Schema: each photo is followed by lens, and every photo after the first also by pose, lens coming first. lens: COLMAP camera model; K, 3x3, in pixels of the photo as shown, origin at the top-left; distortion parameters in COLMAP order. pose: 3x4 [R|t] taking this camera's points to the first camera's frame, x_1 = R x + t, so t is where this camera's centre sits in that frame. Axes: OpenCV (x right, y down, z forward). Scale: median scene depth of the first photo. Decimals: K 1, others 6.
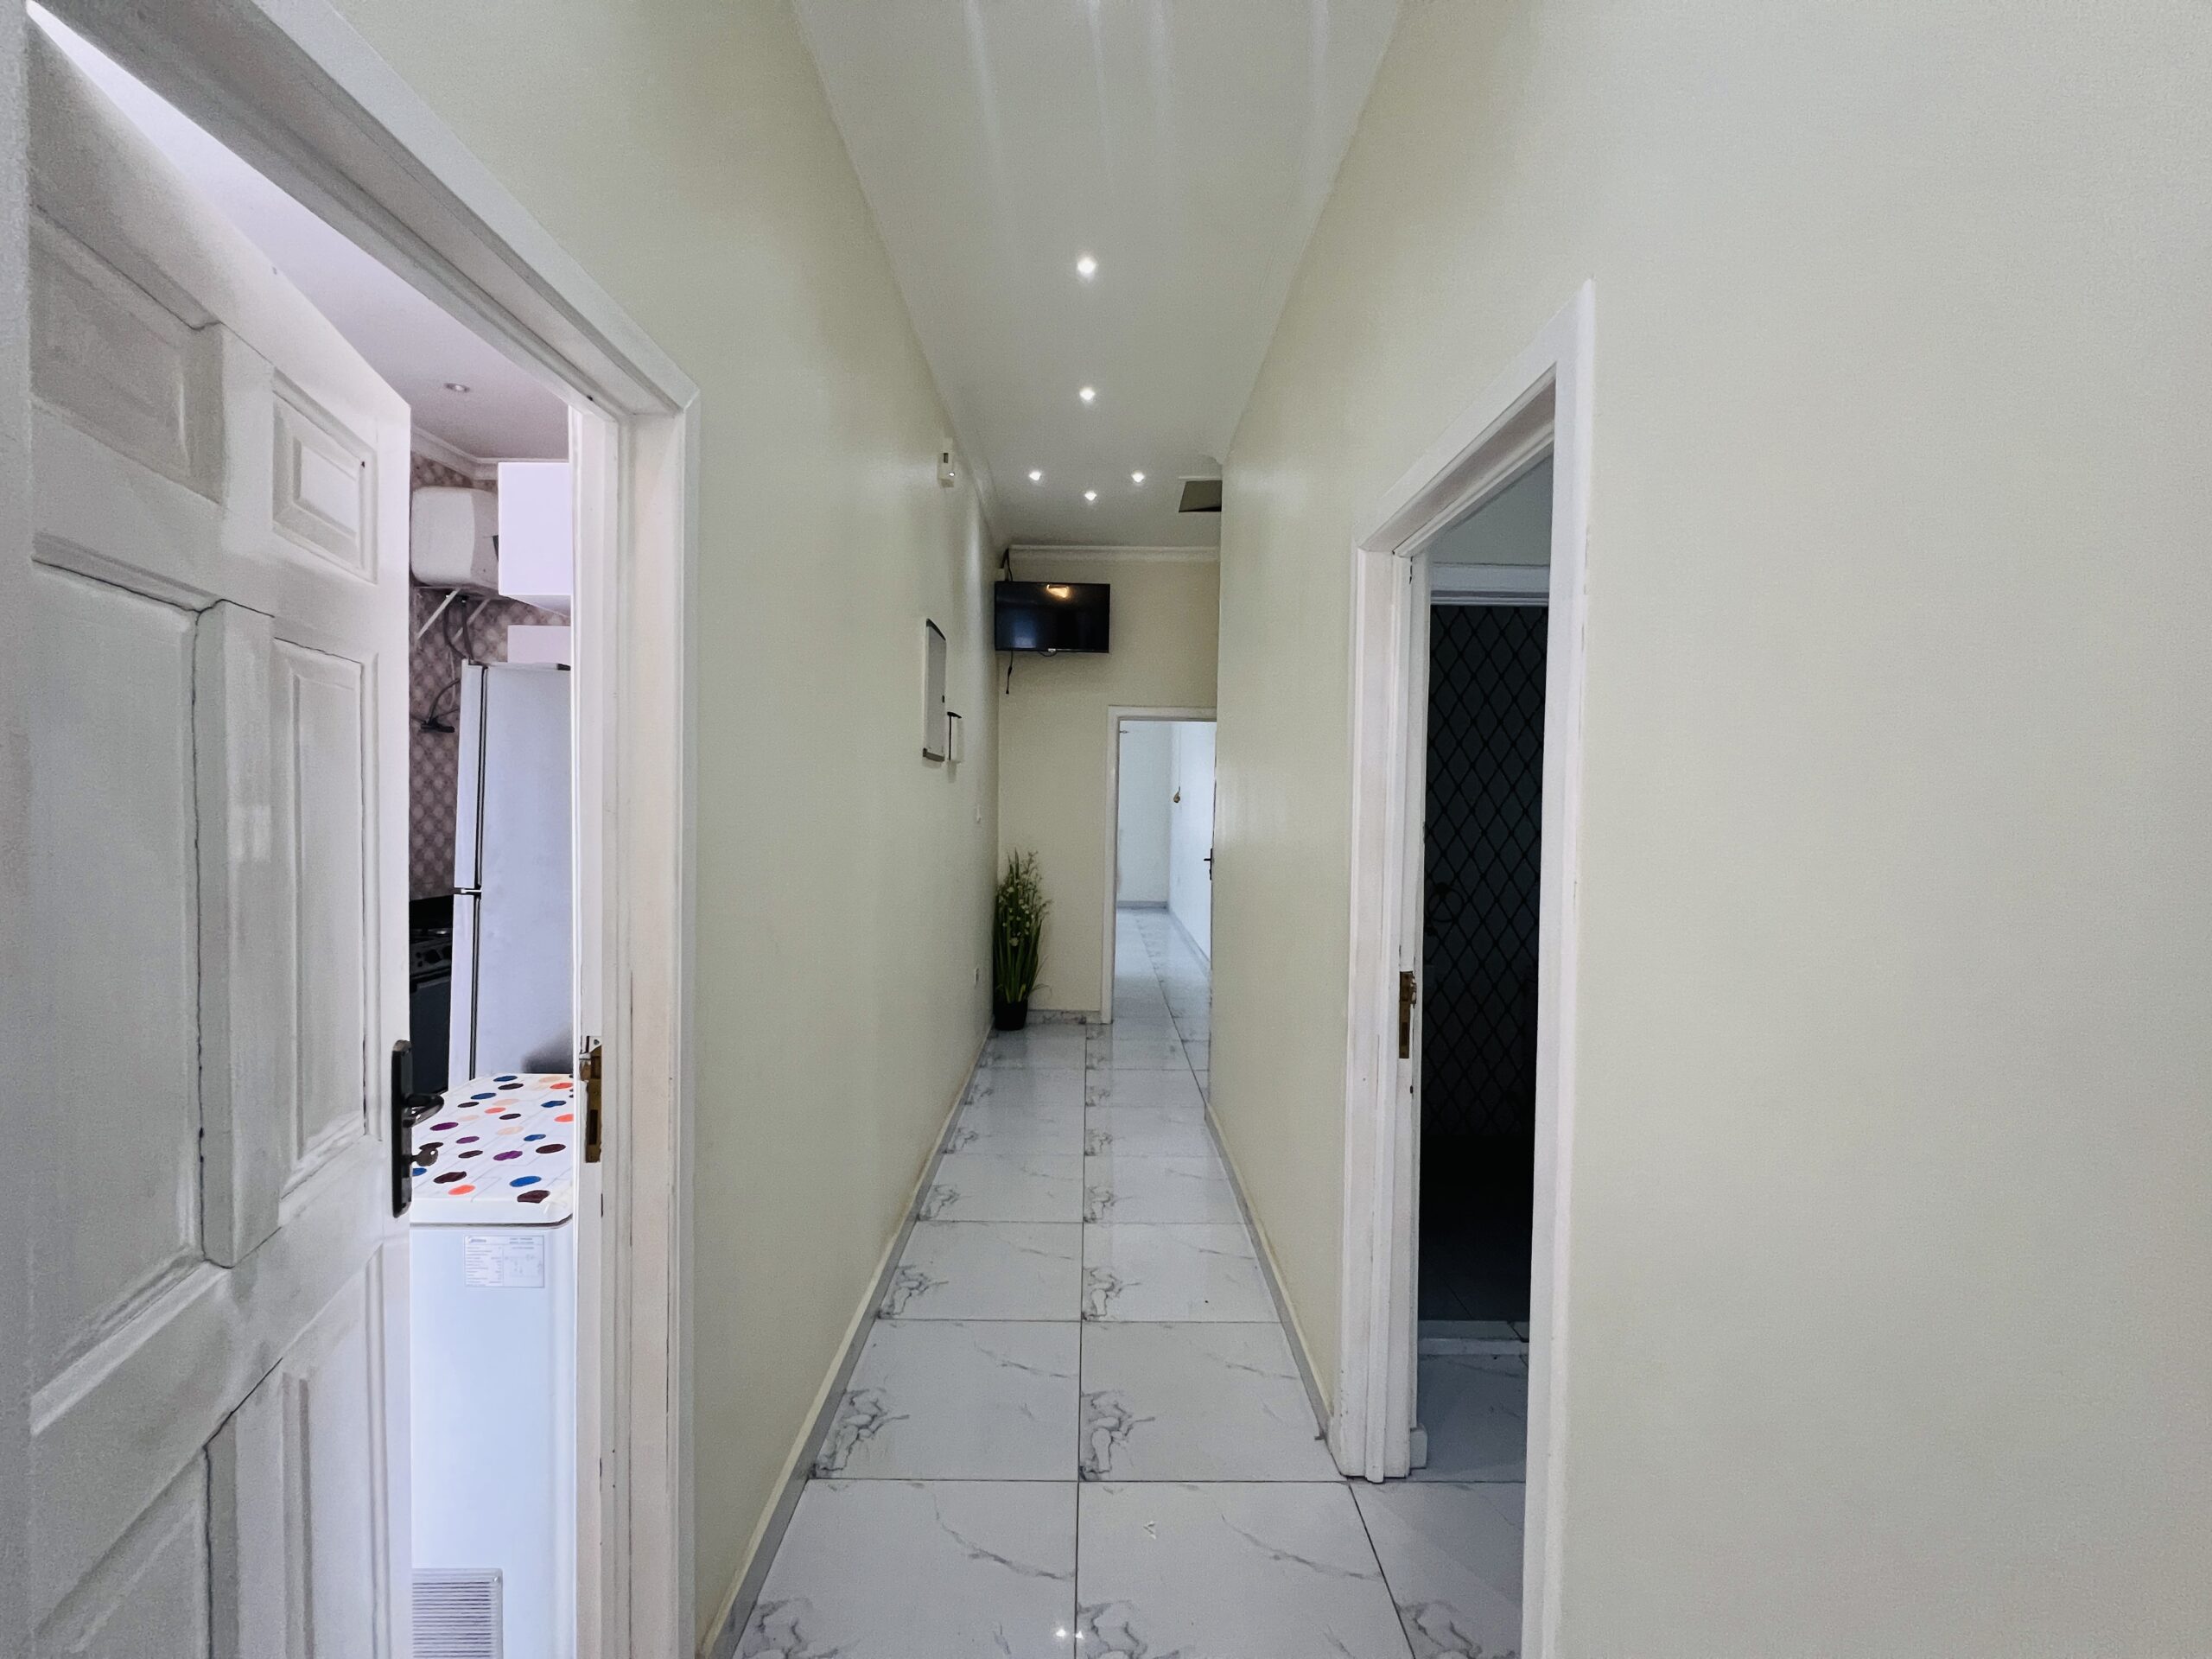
lens RADIAL K [[885.9, 0, 1106.2], [0, 885.9, 821.1], [0, 0, 1]] dist [-0.001809, 0.000346]
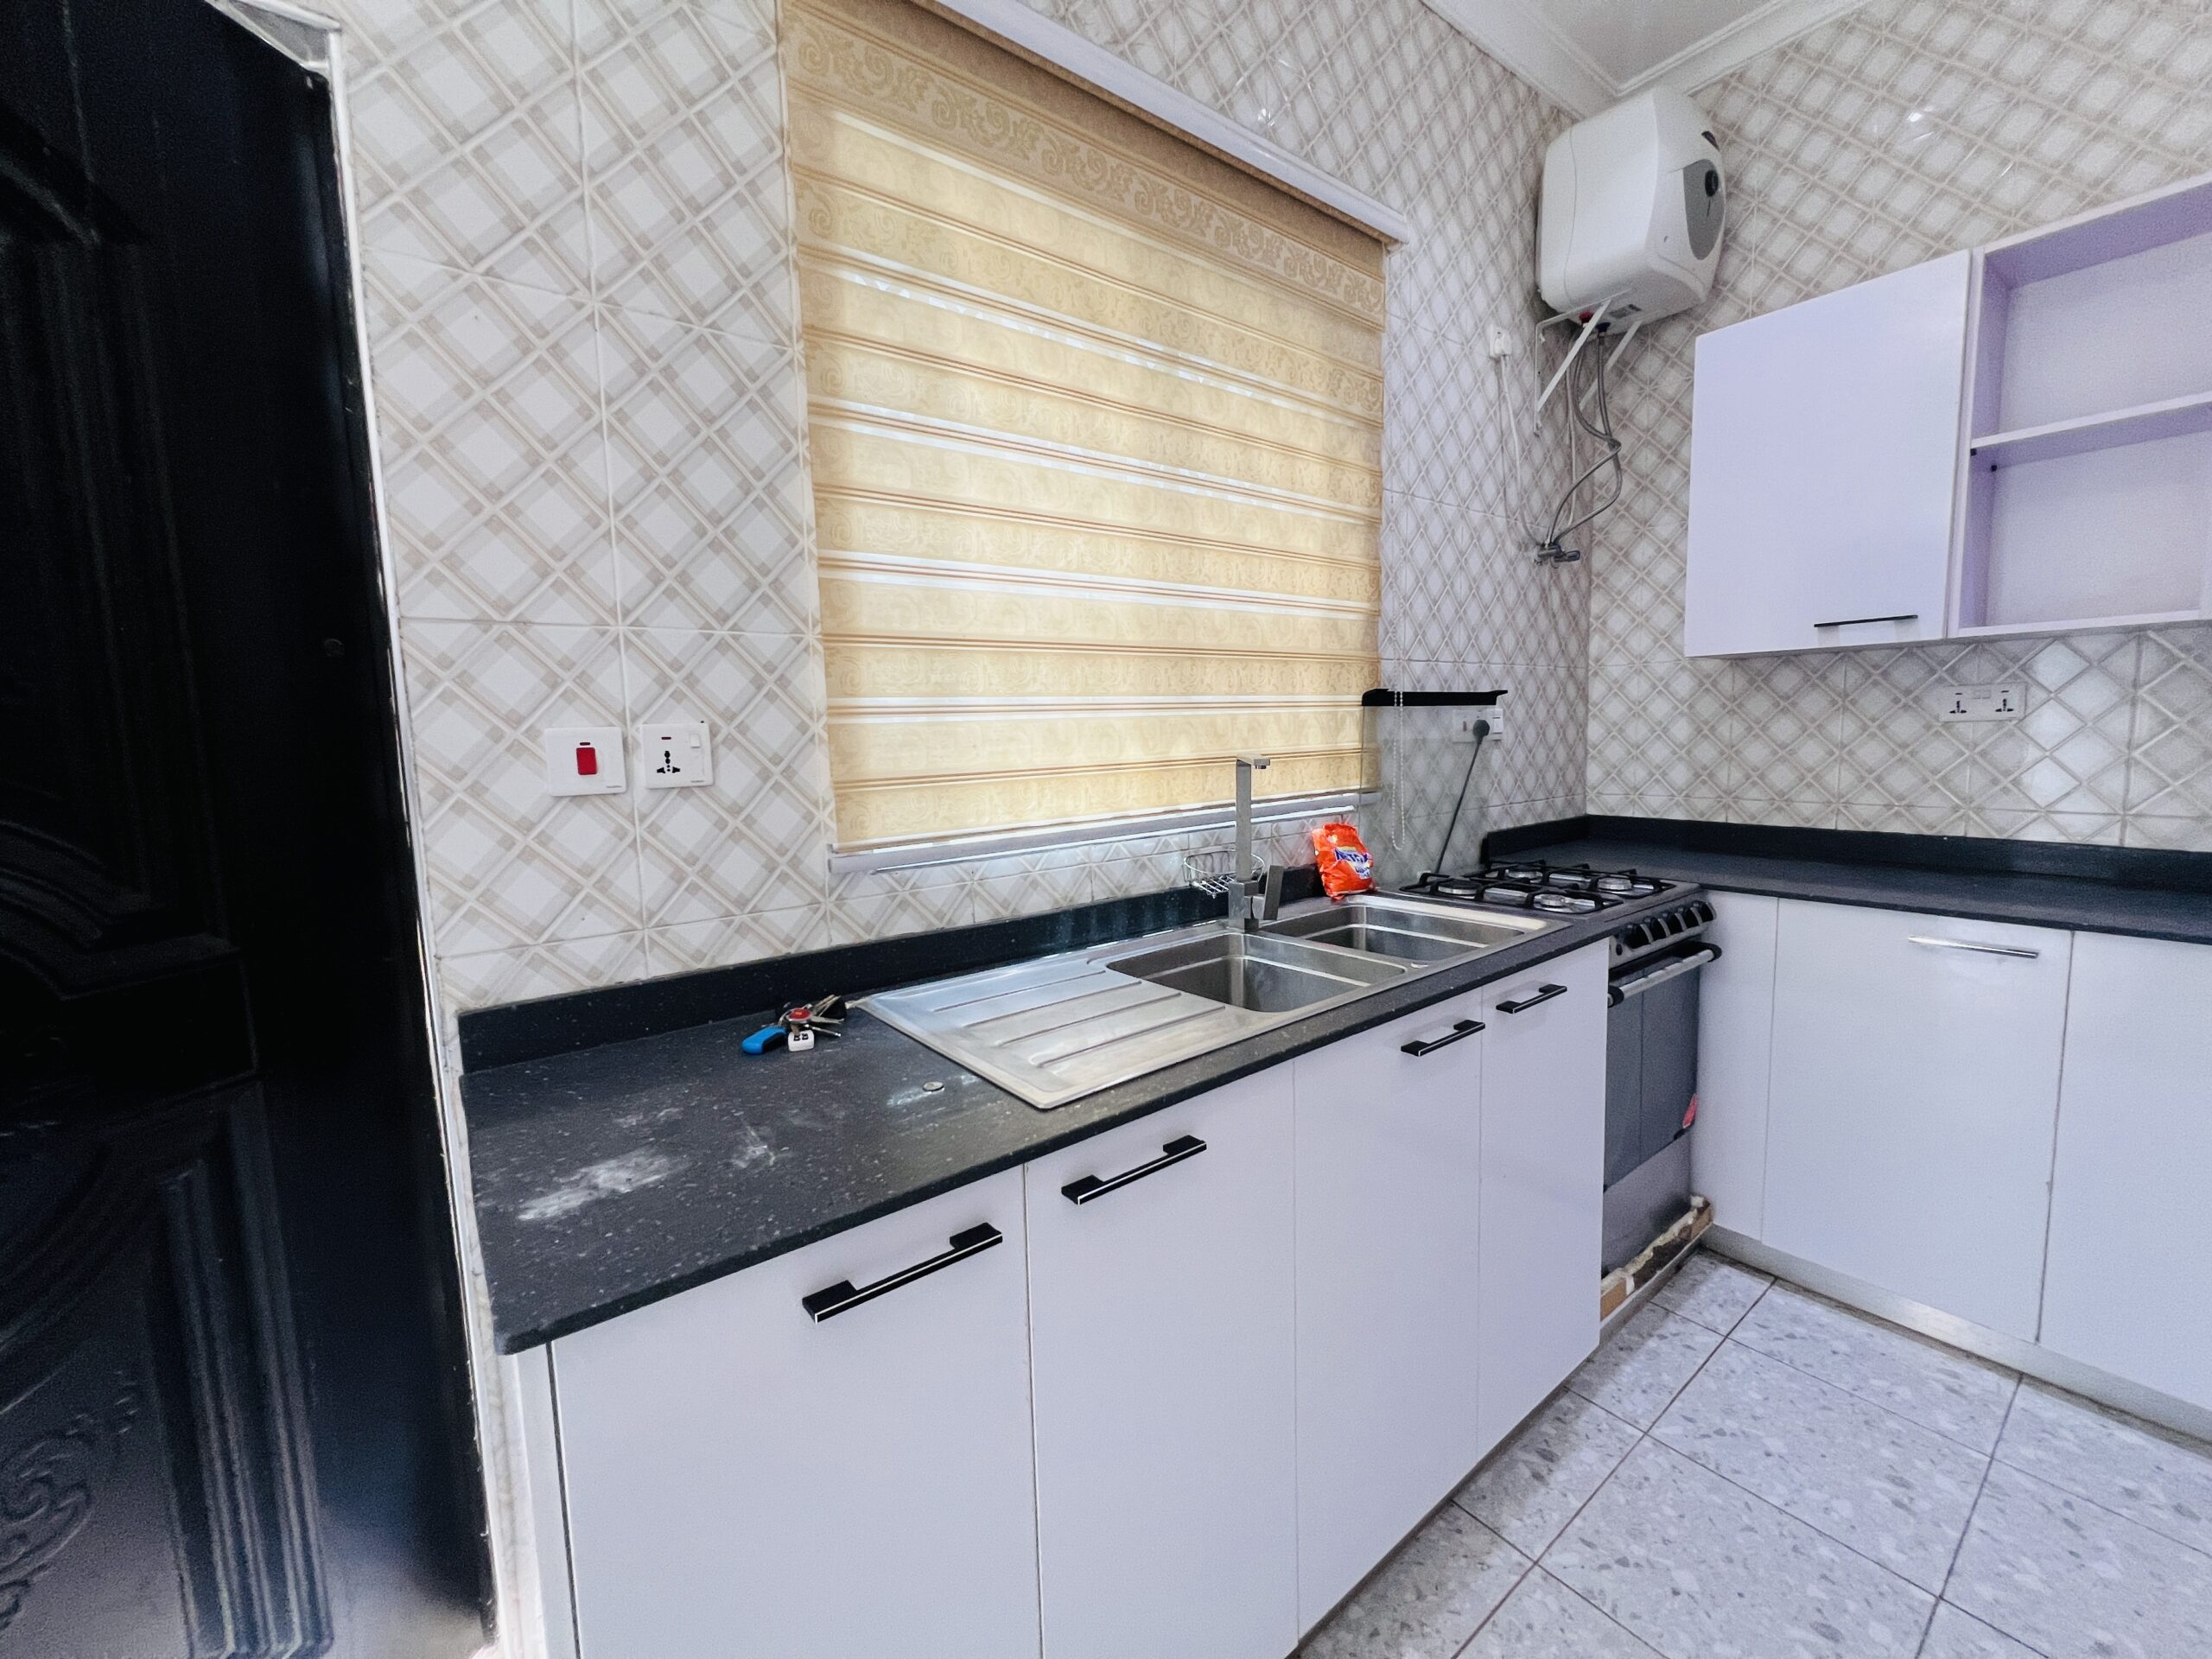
lens RADIAL K [[883.7, 0, 1105.5], [0, 883.7, 820.7], [0, 0, 1]] dist [-0.002000, 0.000441]
pose [[0.596248, 0.046943, -0.801427, -0.441158], [0.024431, 0.996766, 0.076561, 0.028294], [0.802428, -0.065229, 0.593173, 0.357755]]
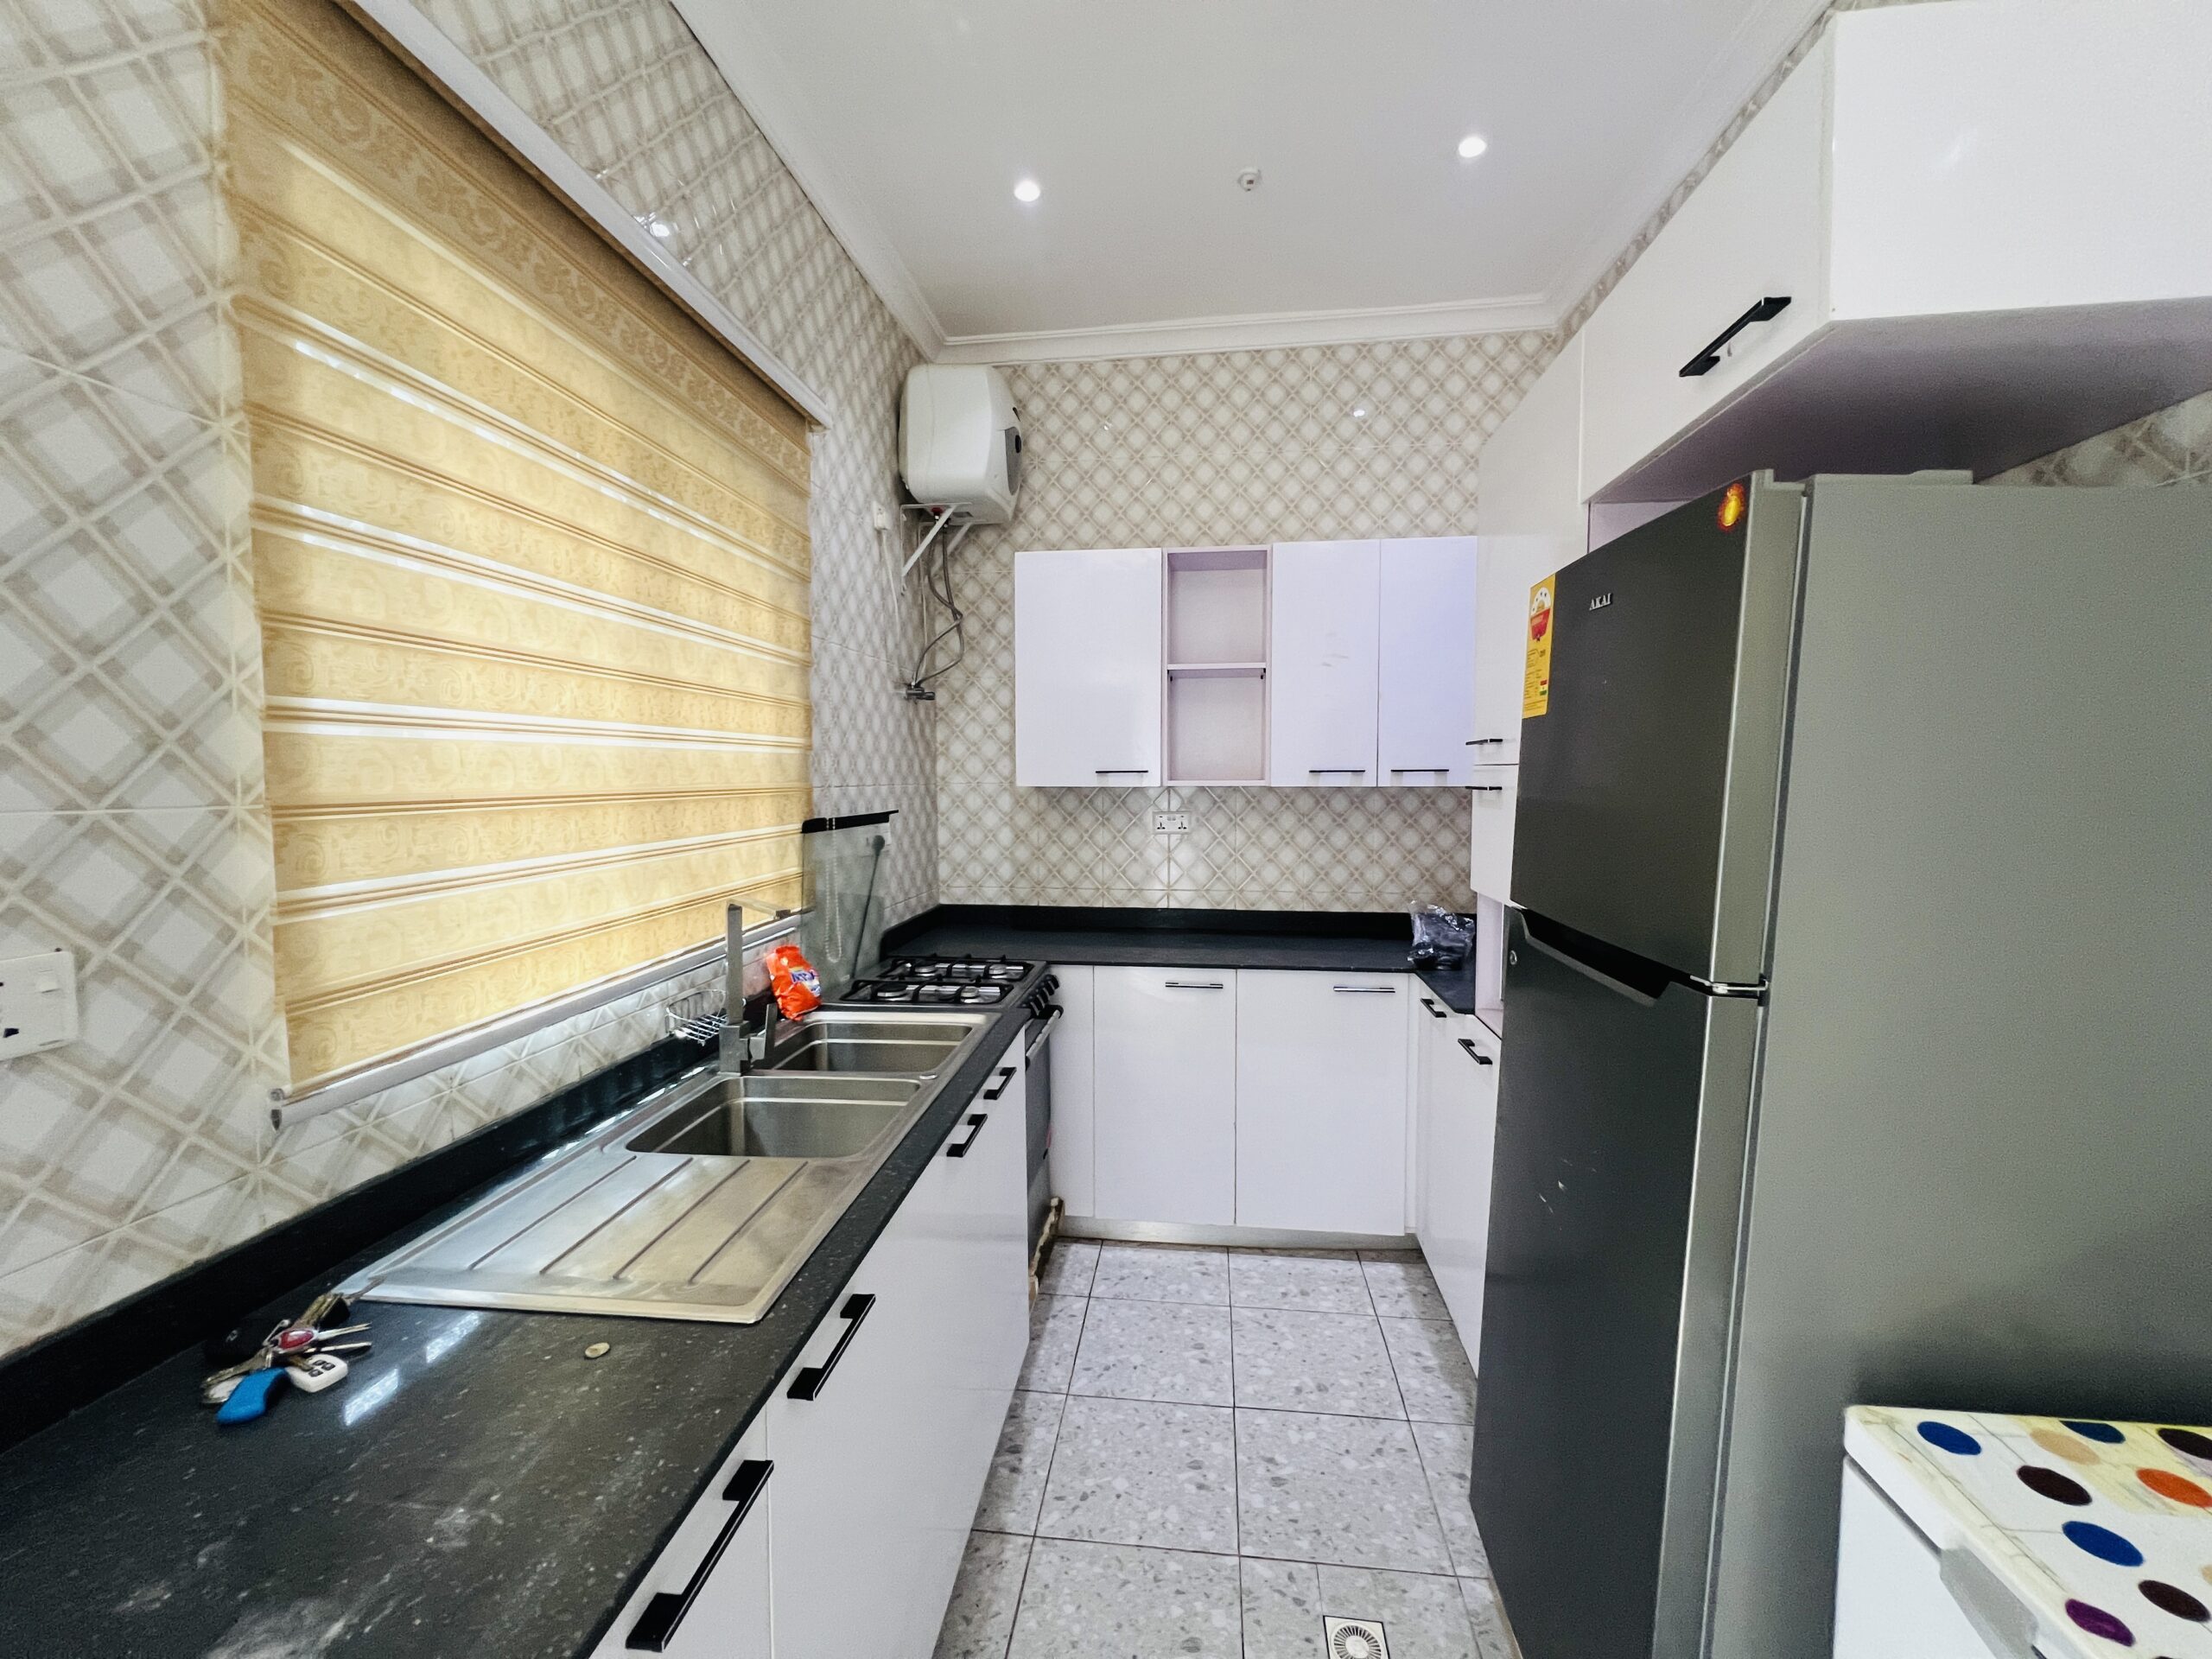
lens RADIAL K [[885.9, 0, 1106.2], [0, 885.9, 821.1], [0, 0, 1]] dist [-0.001809, 0.000346]
pose [[0.991504, -0.014618, -0.129250, -0.508104], [0.018655, 0.999373, 0.030081, -0.016482], [0.128730, -0.032237, 0.991156, 0.261856]]
